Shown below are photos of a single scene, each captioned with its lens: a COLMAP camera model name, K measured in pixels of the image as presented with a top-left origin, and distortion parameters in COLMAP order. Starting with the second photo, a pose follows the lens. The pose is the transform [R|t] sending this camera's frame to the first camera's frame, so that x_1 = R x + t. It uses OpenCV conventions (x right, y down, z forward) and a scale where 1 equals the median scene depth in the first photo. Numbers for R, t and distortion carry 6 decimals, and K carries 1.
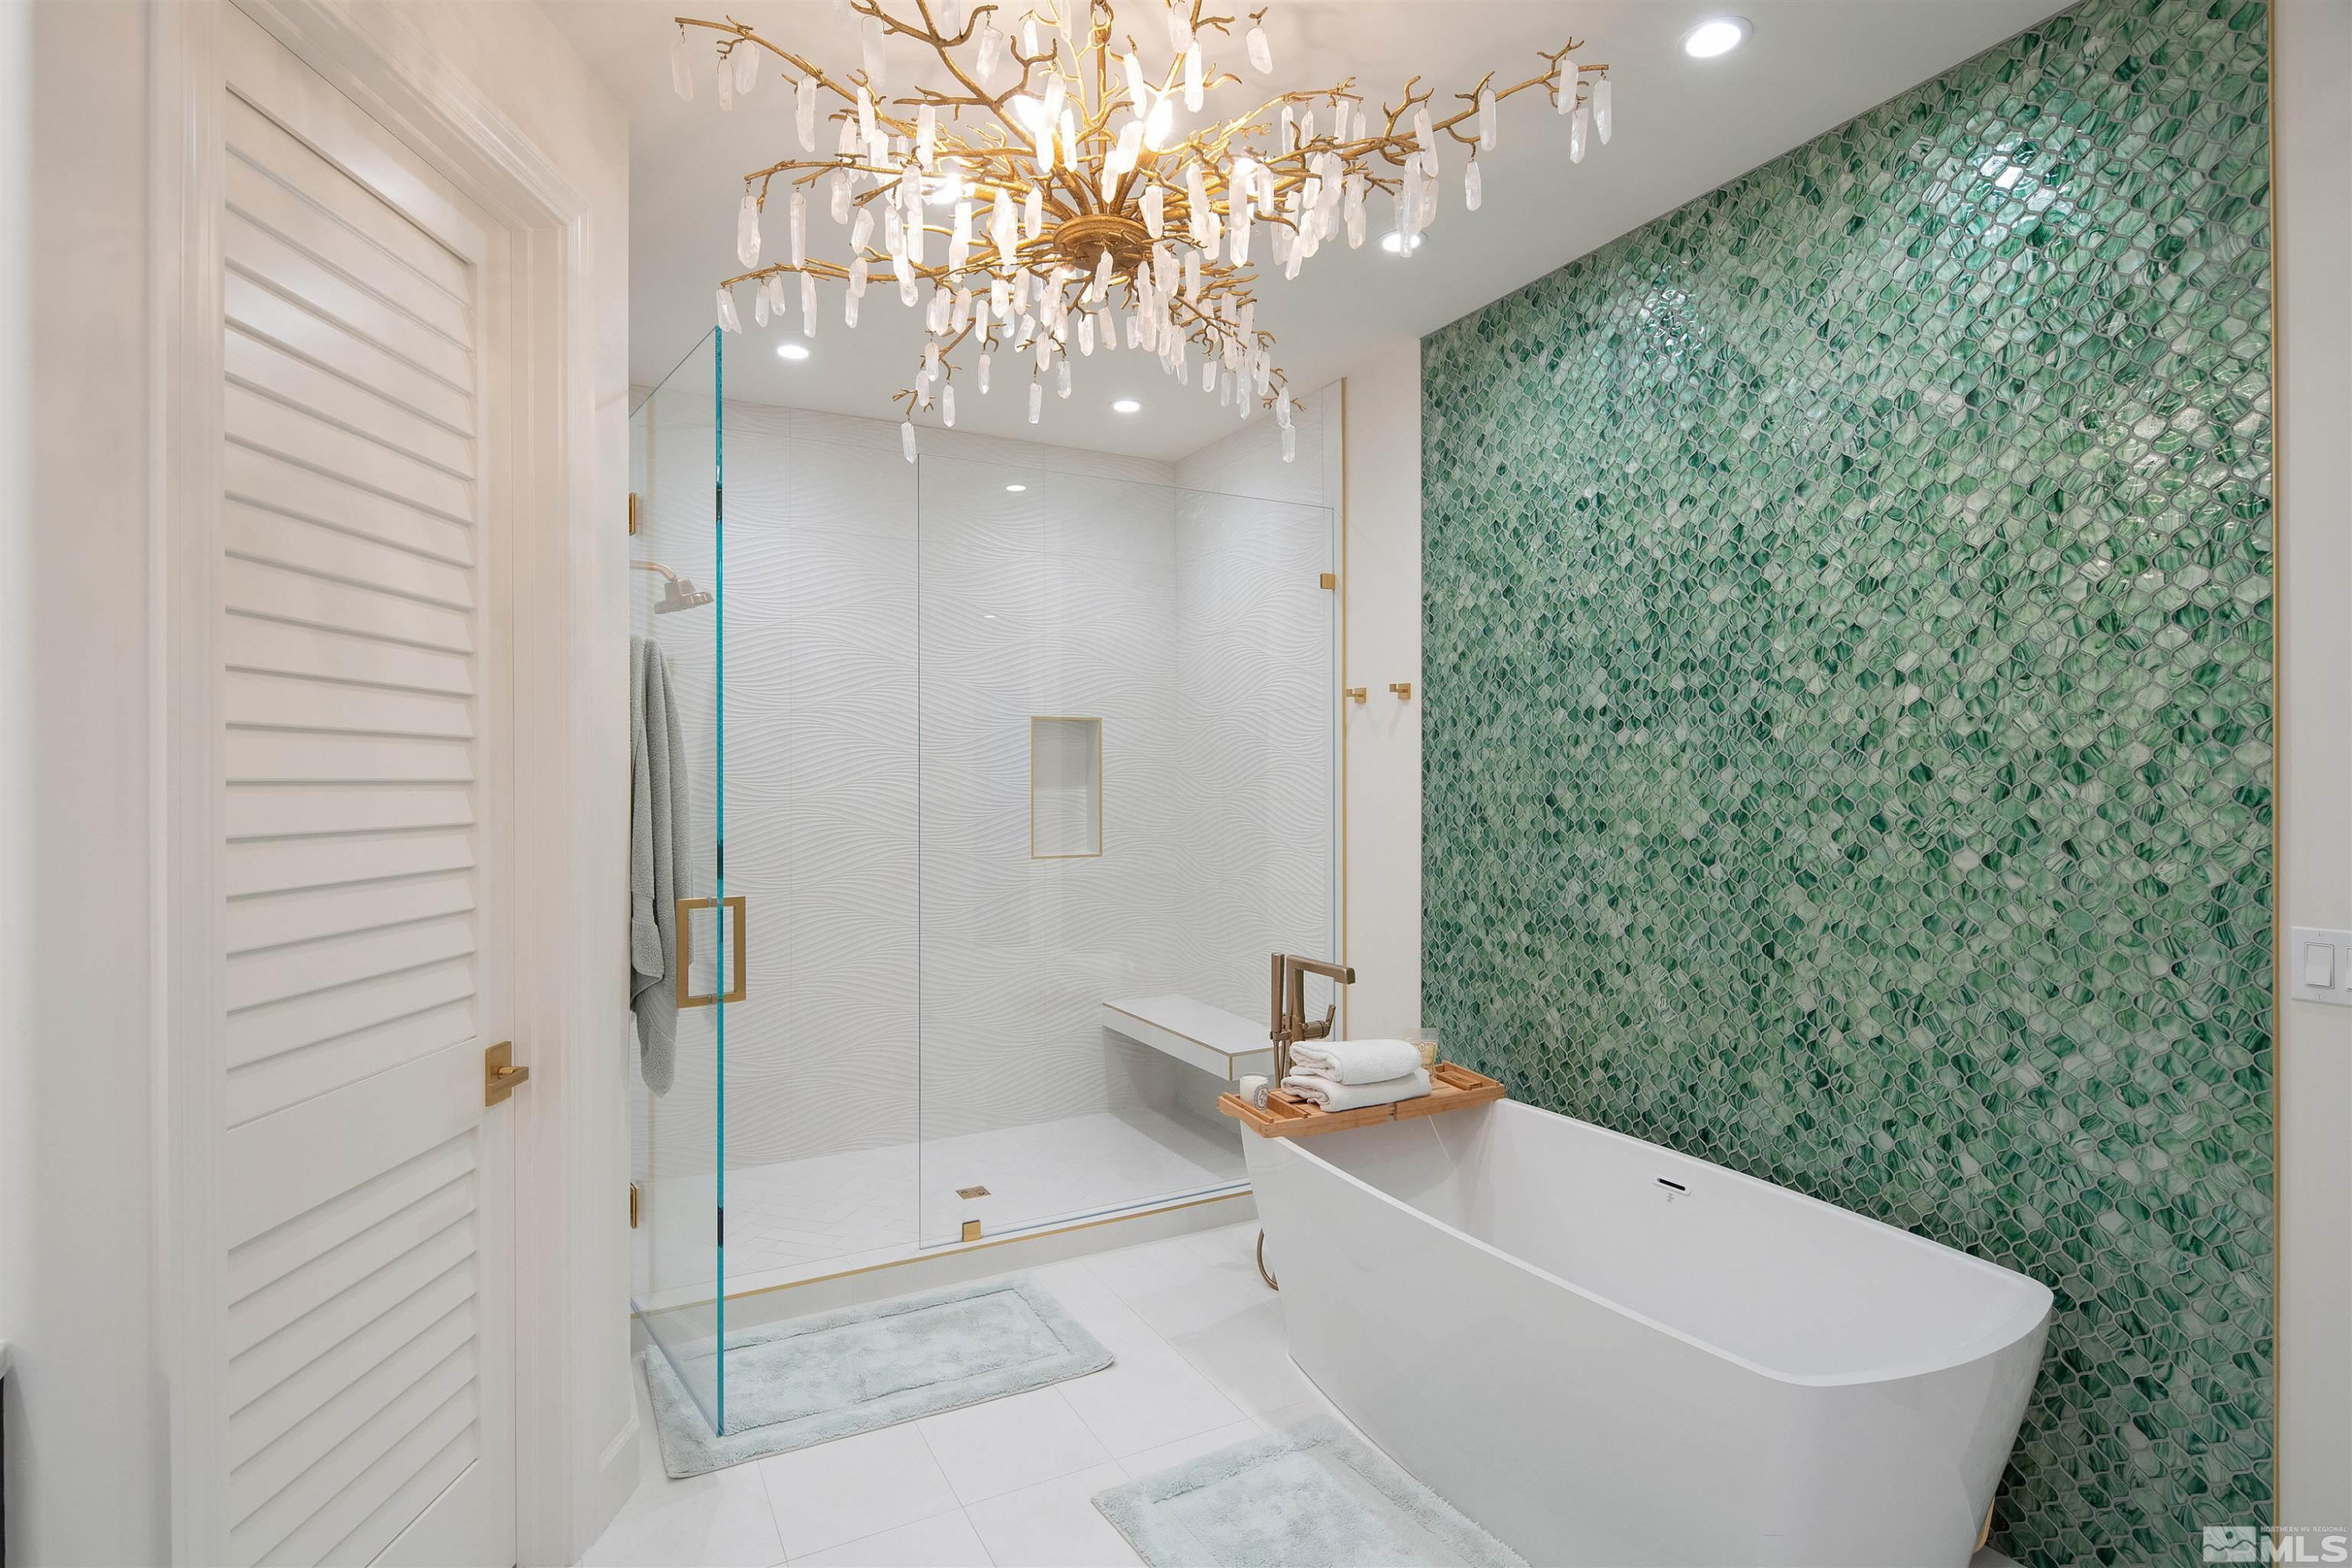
lens RADIAL K [[1156.3, 0, 1176.0], [0, 1156.3, 784.0], [0, 0, 1]] dist [0.002515, 0.000160]
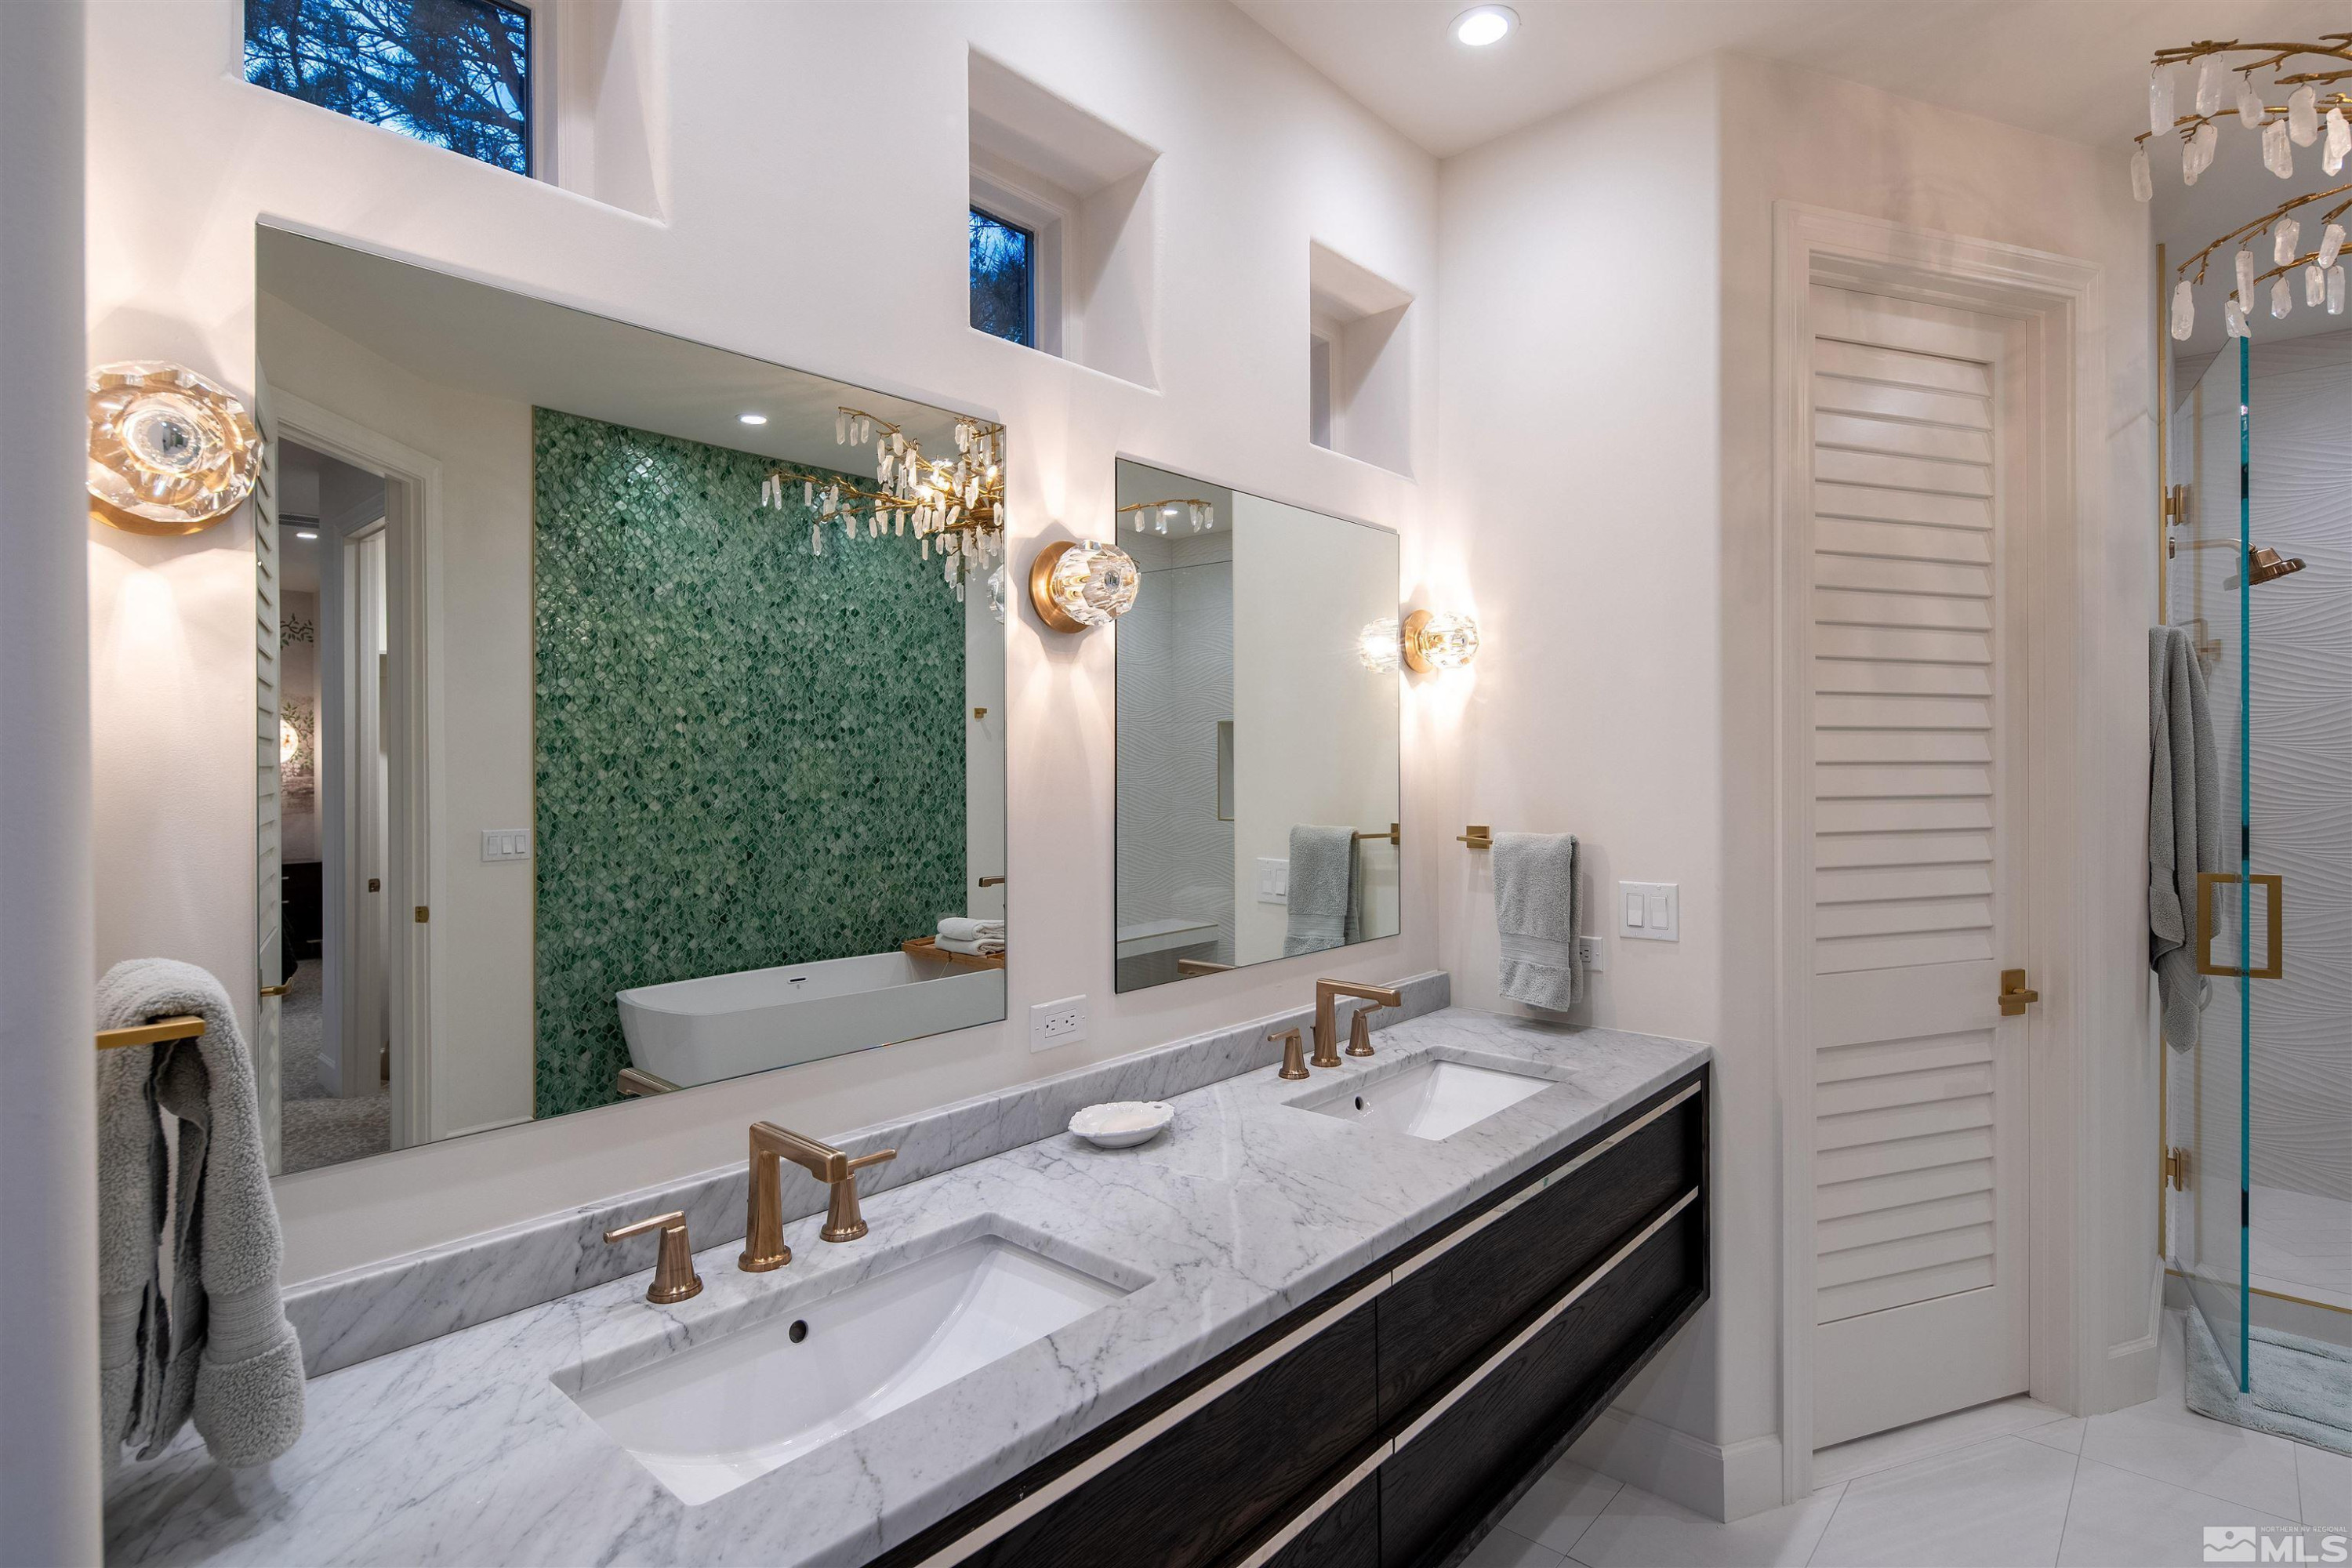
lens RADIAL K [[1167.1, 0, 1168.2], [0, 1167.1, 774.1], [0, 0, 1]] dist [-0.003615, -0.000051]
pose [[0.334347, 0.006179, -0.942430, 0.262187], [0.002086, 0.999971, 0.007297, -0.000228], [0.942448, -0.004405, 0.334325, -0.254198]]
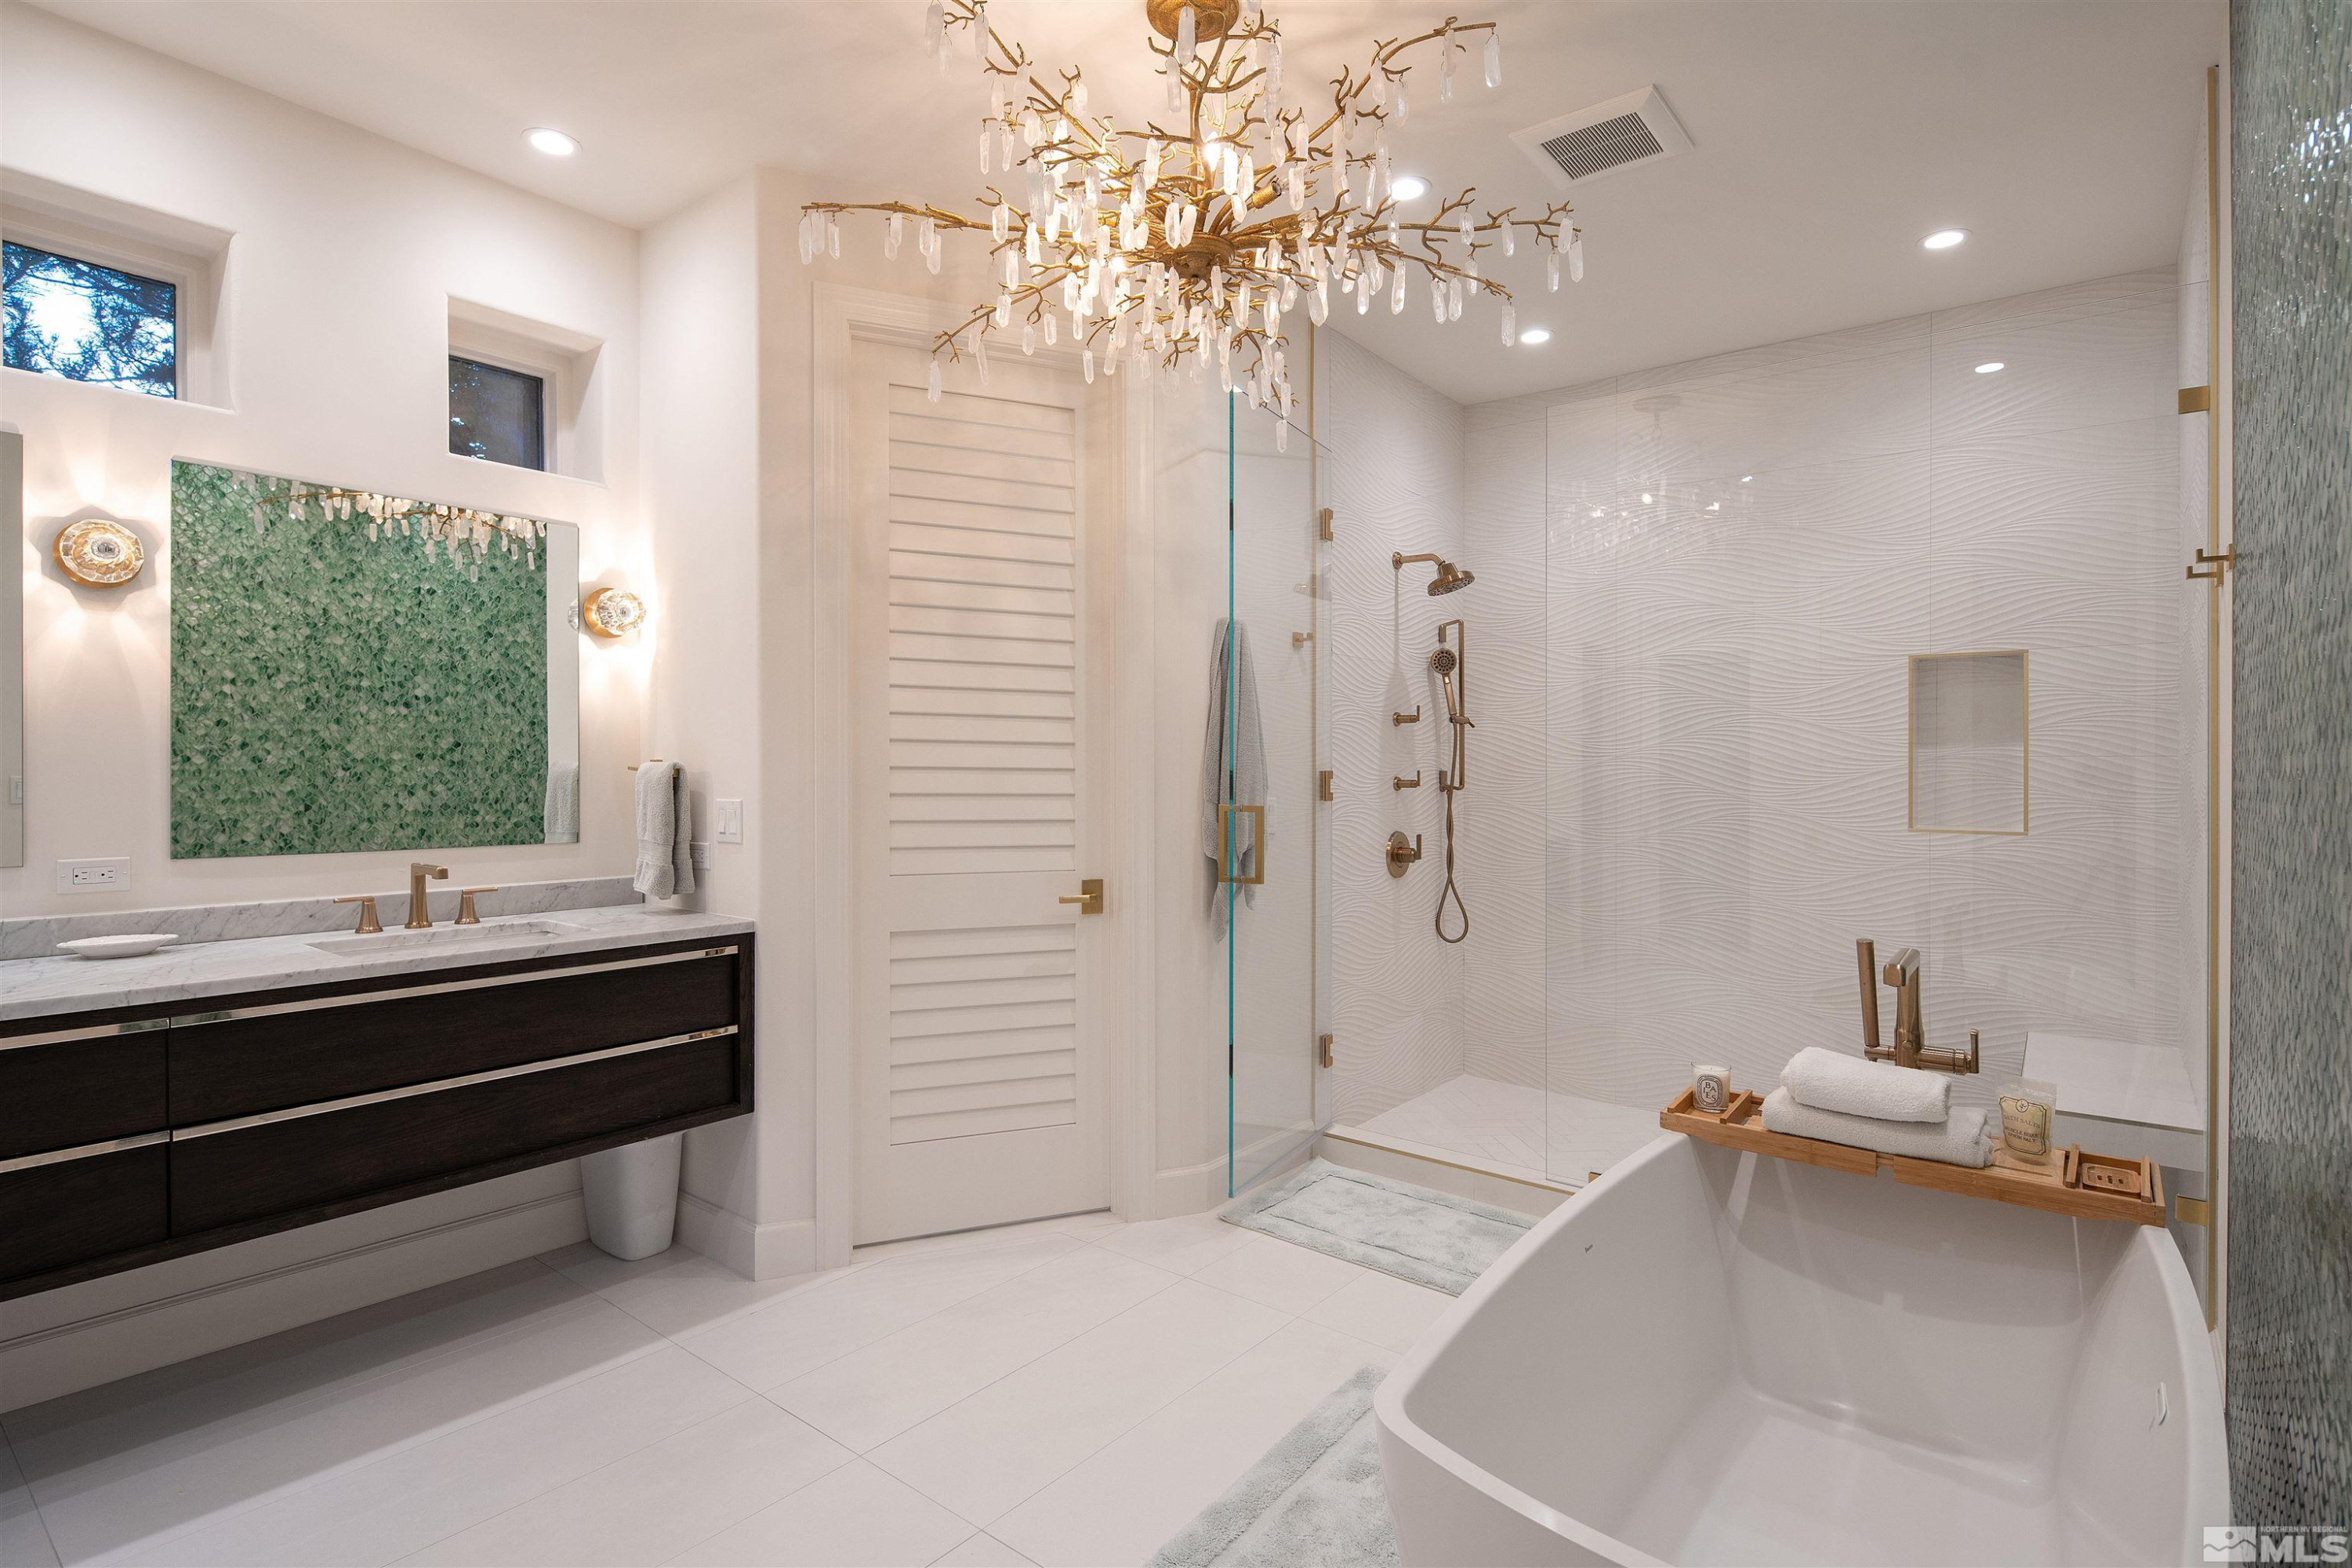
lens RADIAL K [[1168.0, 0, 1165.6], [0, 1168.0, 786.9], [0, 0, 1]] dist [0.012538, -0.000067]
pose [[0.391355, 0.017405, -0.920075, 0.839621], [-0.016201, 0.999796, 0.012021, 0.062872], [0.920097, 0.010201, 0.391558, 0.384300]]
